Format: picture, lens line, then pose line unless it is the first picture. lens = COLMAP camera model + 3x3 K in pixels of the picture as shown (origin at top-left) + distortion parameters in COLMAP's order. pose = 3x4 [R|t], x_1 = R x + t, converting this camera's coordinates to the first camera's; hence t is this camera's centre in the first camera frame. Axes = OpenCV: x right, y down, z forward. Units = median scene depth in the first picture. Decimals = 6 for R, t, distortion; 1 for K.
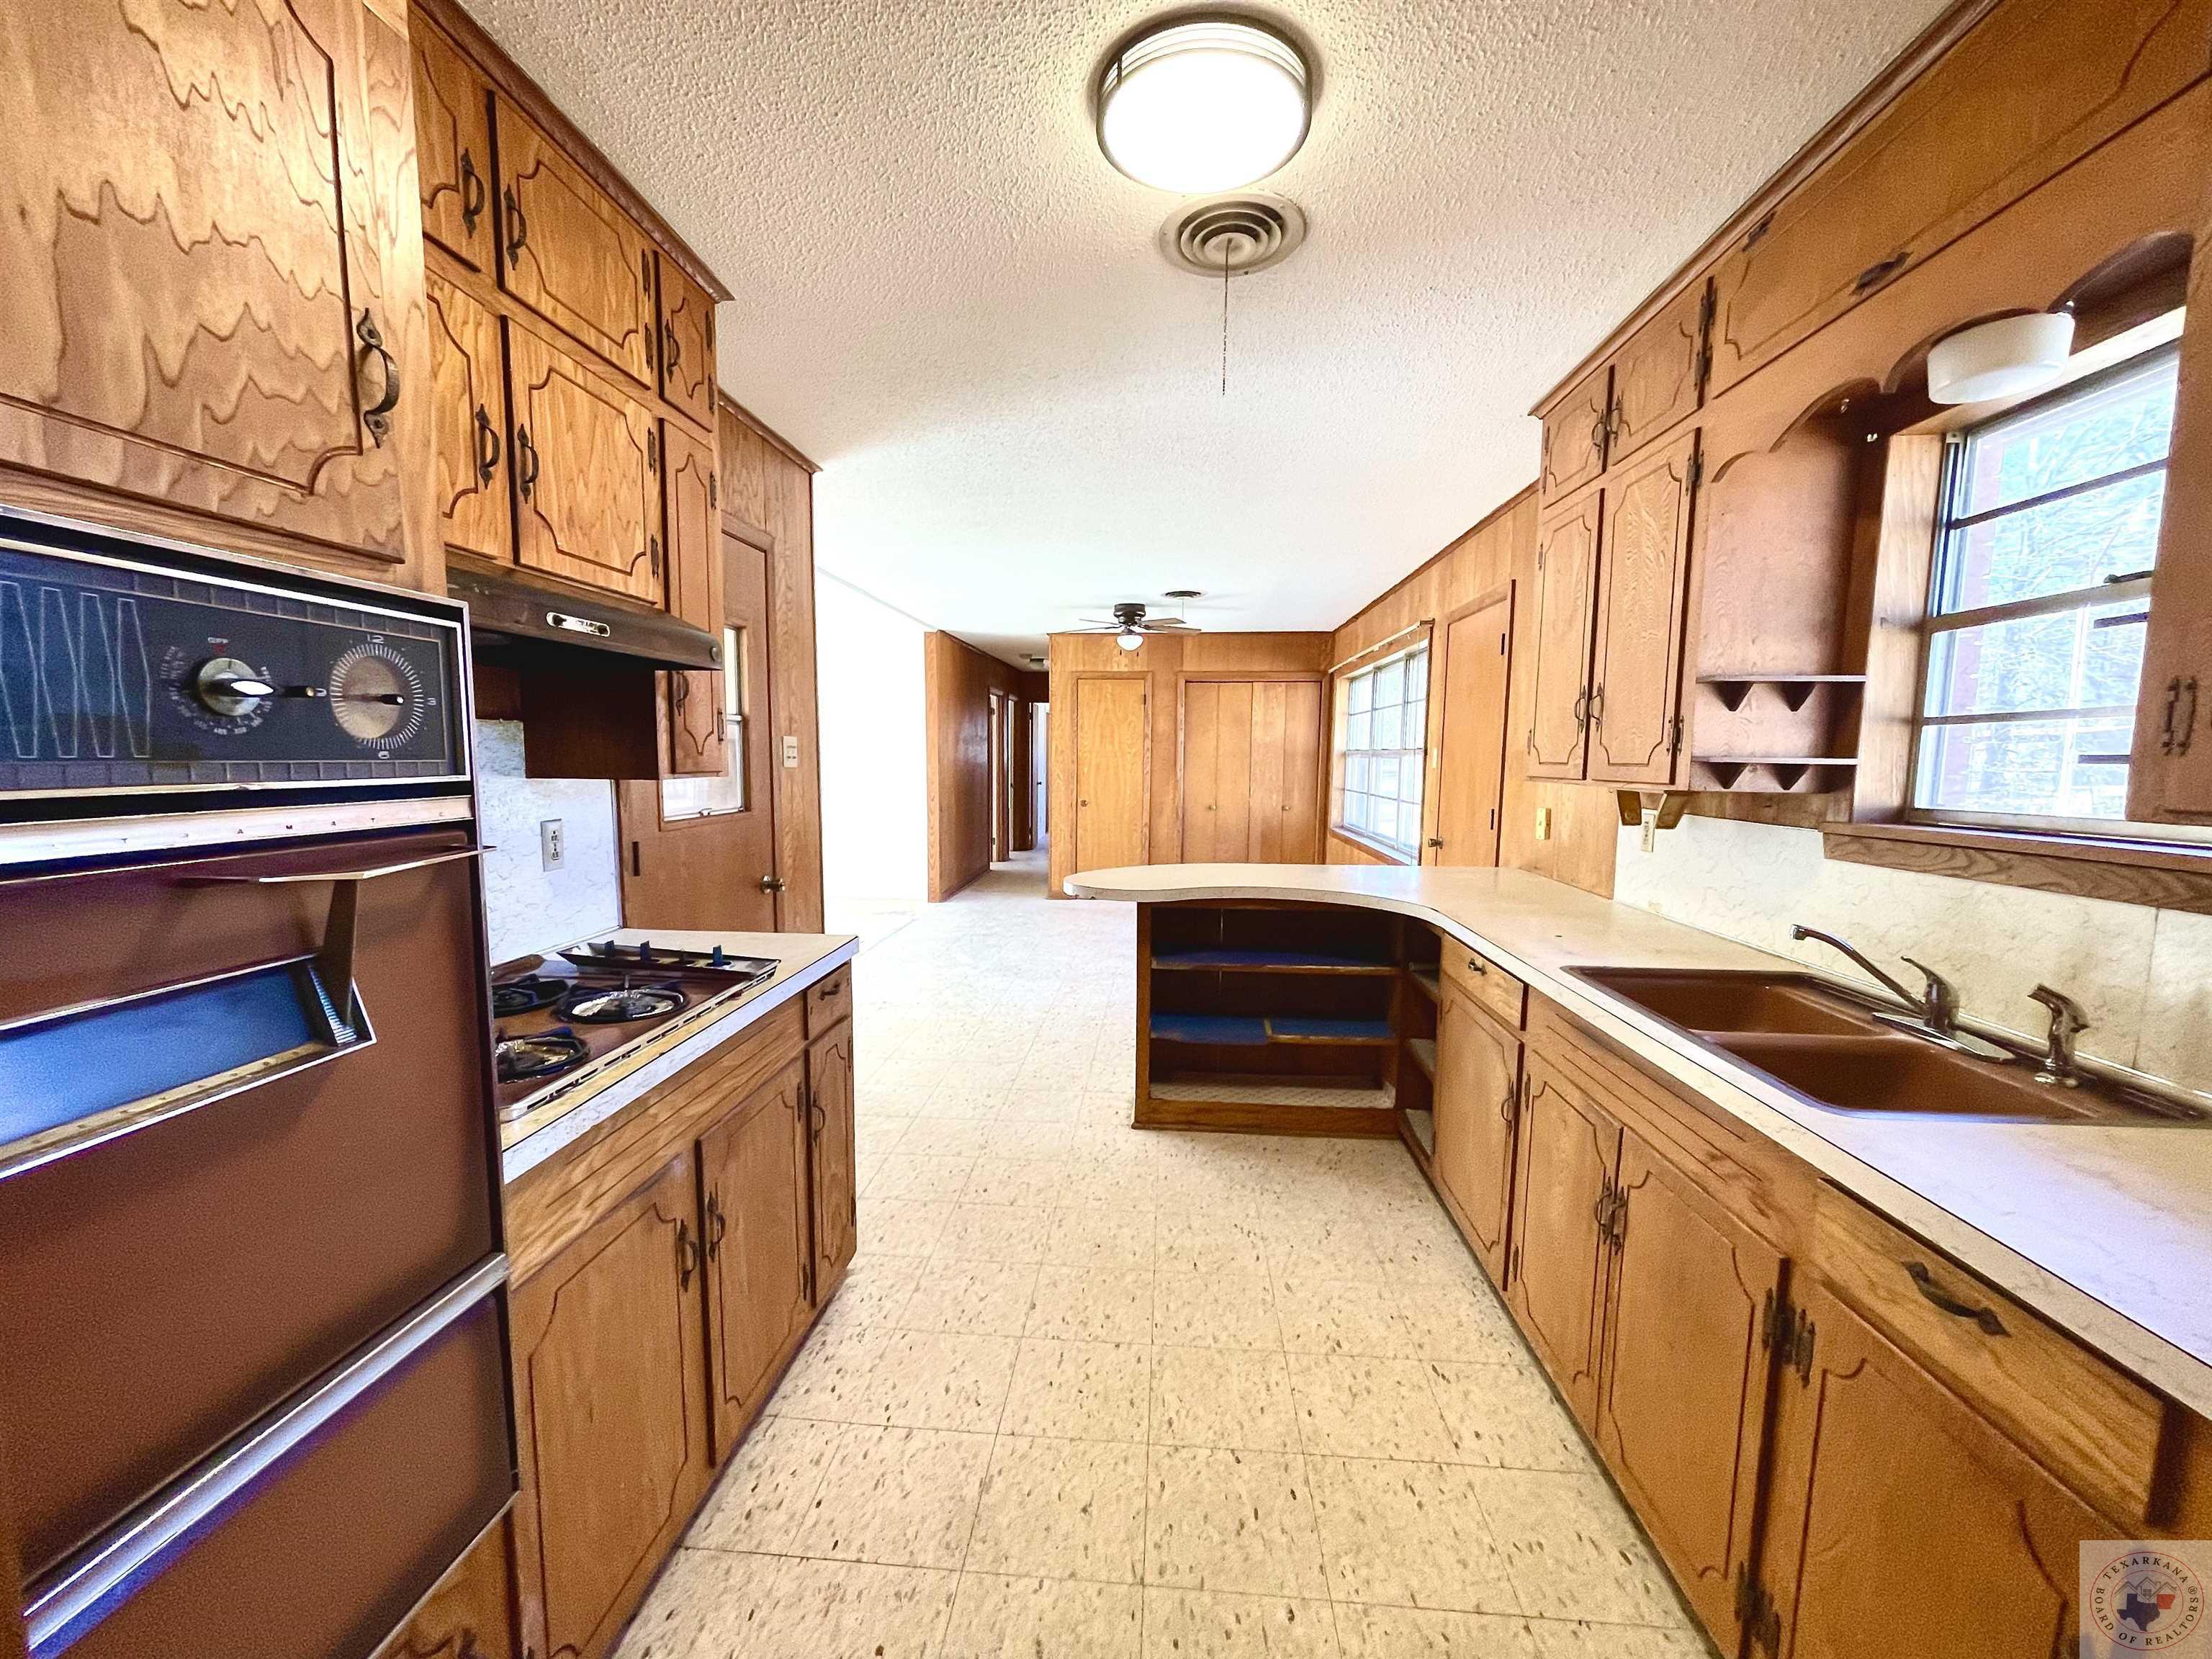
lens RADIAL K [[895.0, 0, 1104.3], [0, 895.0, 845.3], [0, 0, 1]] dist [-0.006526, 0.000229]
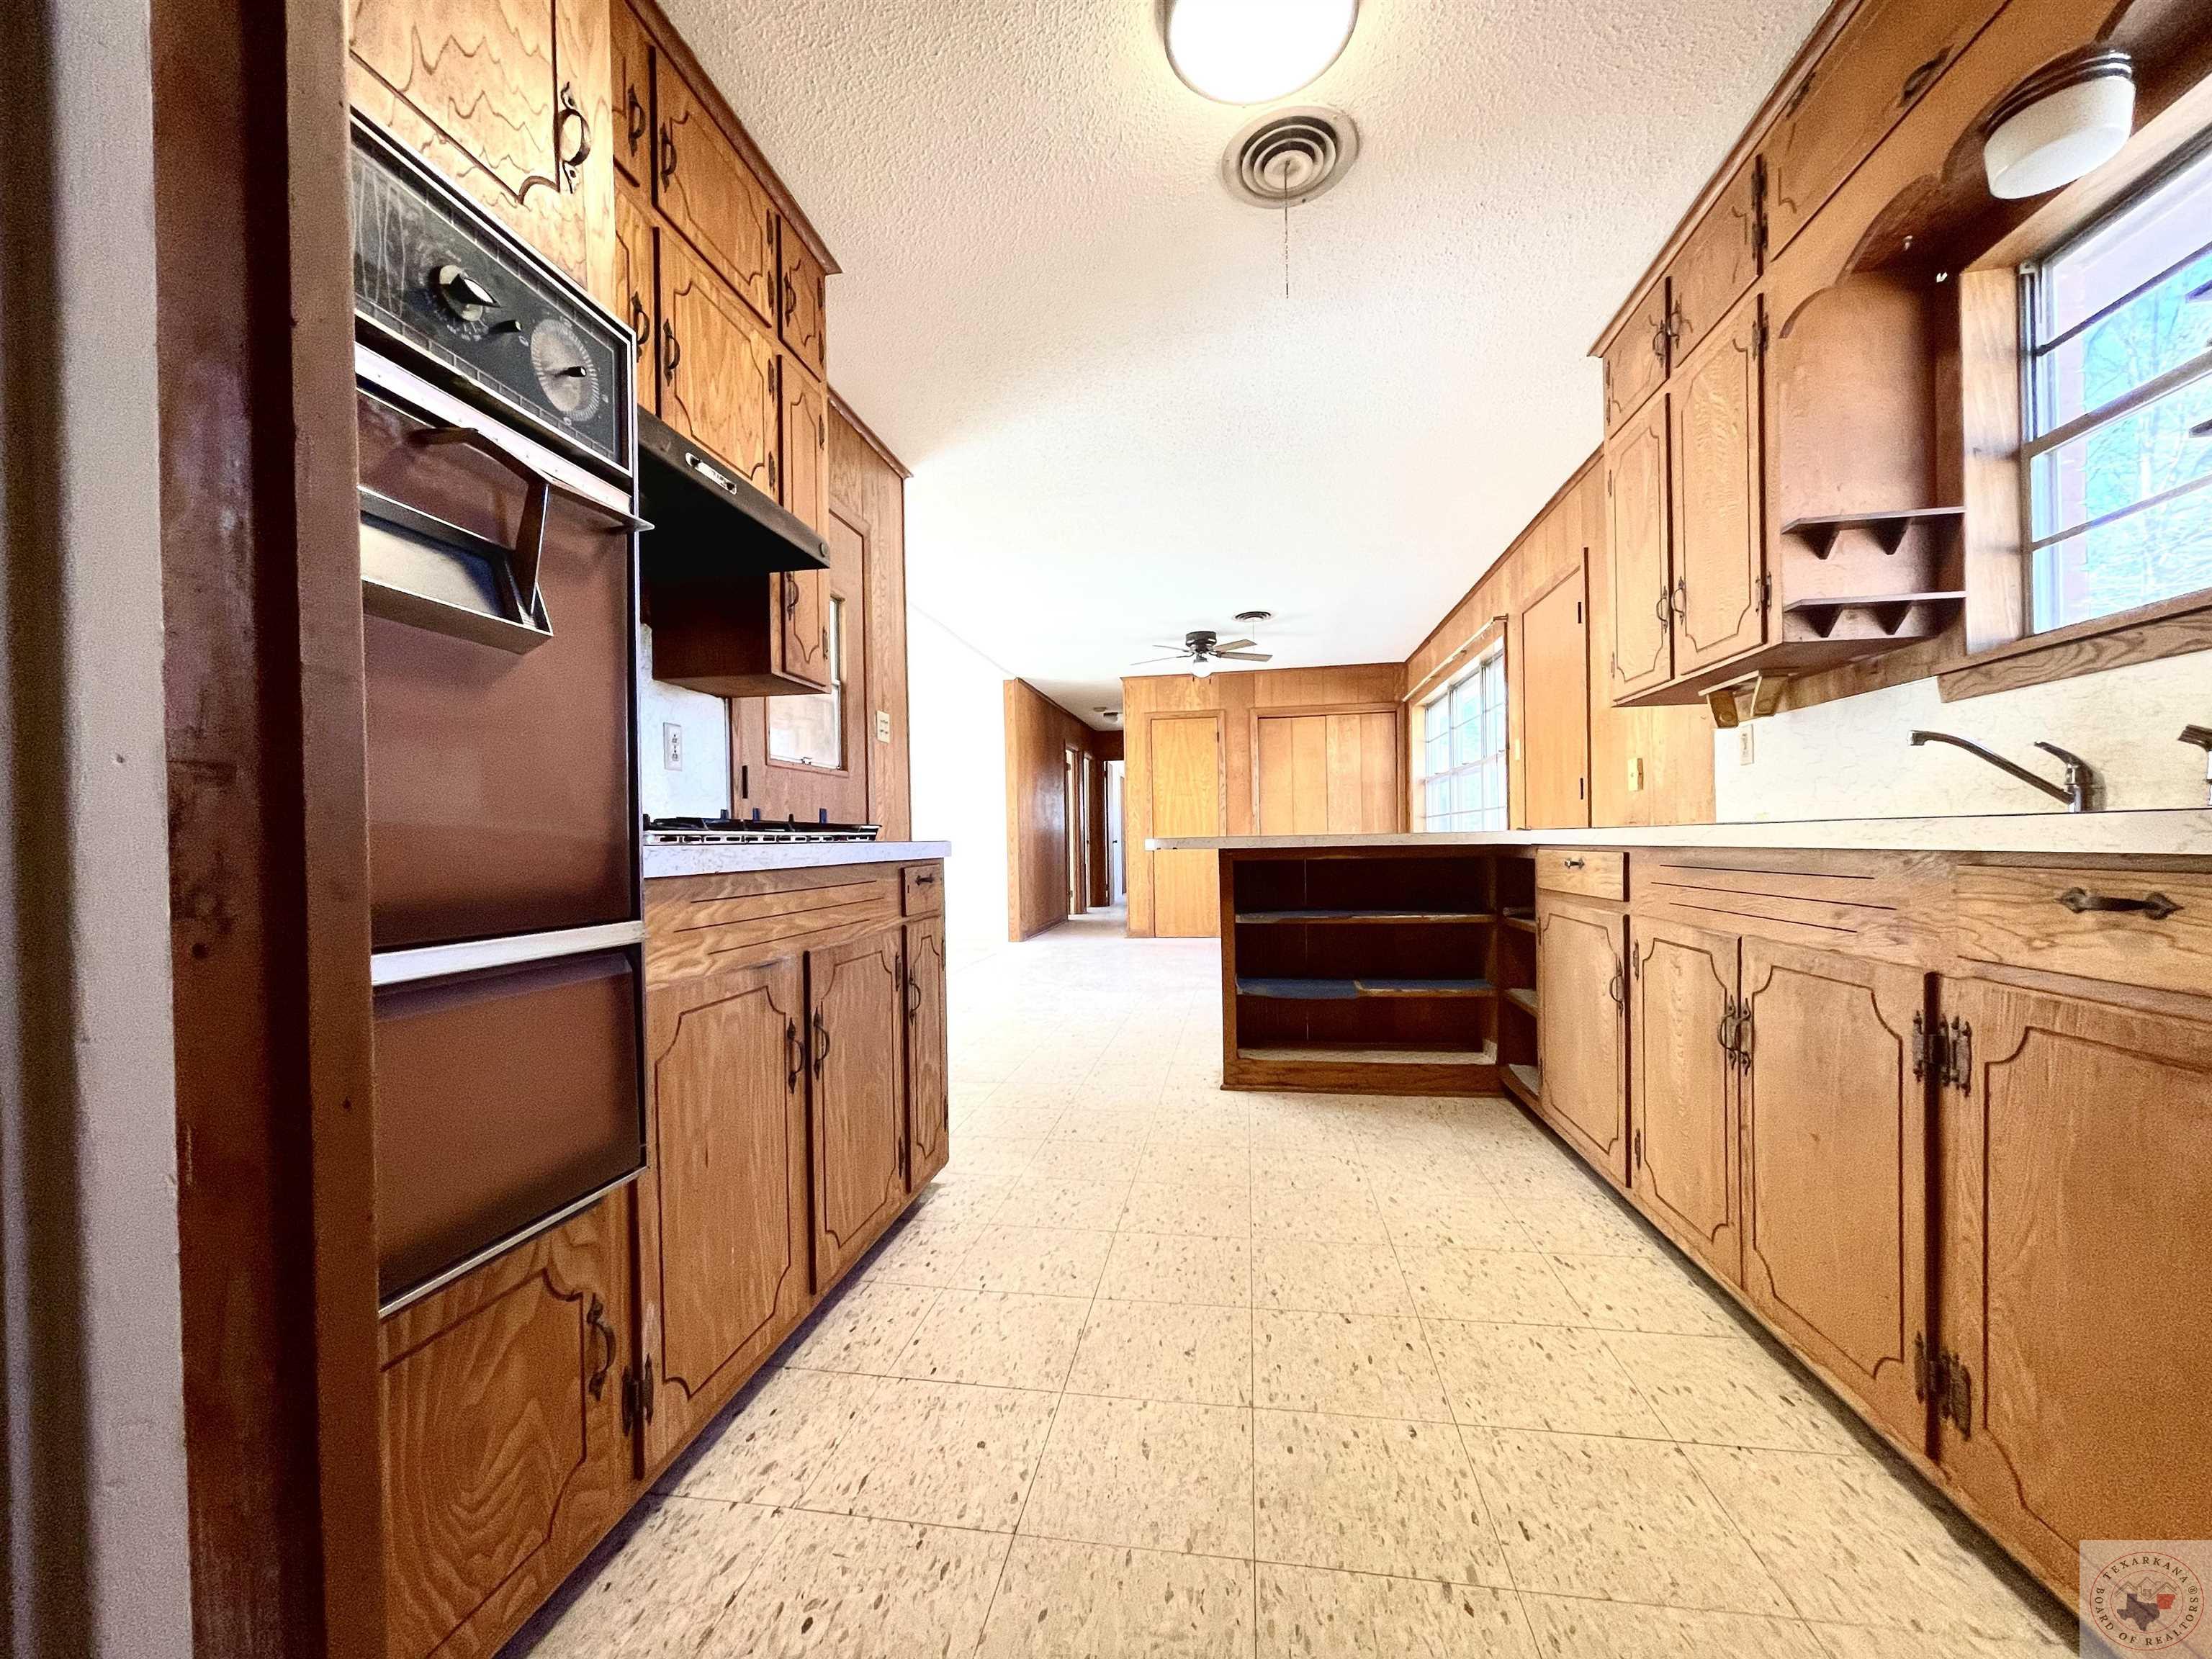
lens RADIAL K [[895.0, 0, 1102.6], [0, 895.0, 842.8], [0, 0, 1]] dist [-0.006526, 0.000229]
pose [[0.996102, -0.026878, -0.084009, -0.015381], [0.018221, 0.994600, -0.102173, 0.259143], [0.086301, 0.100244, 0.991213, -0.014440]]
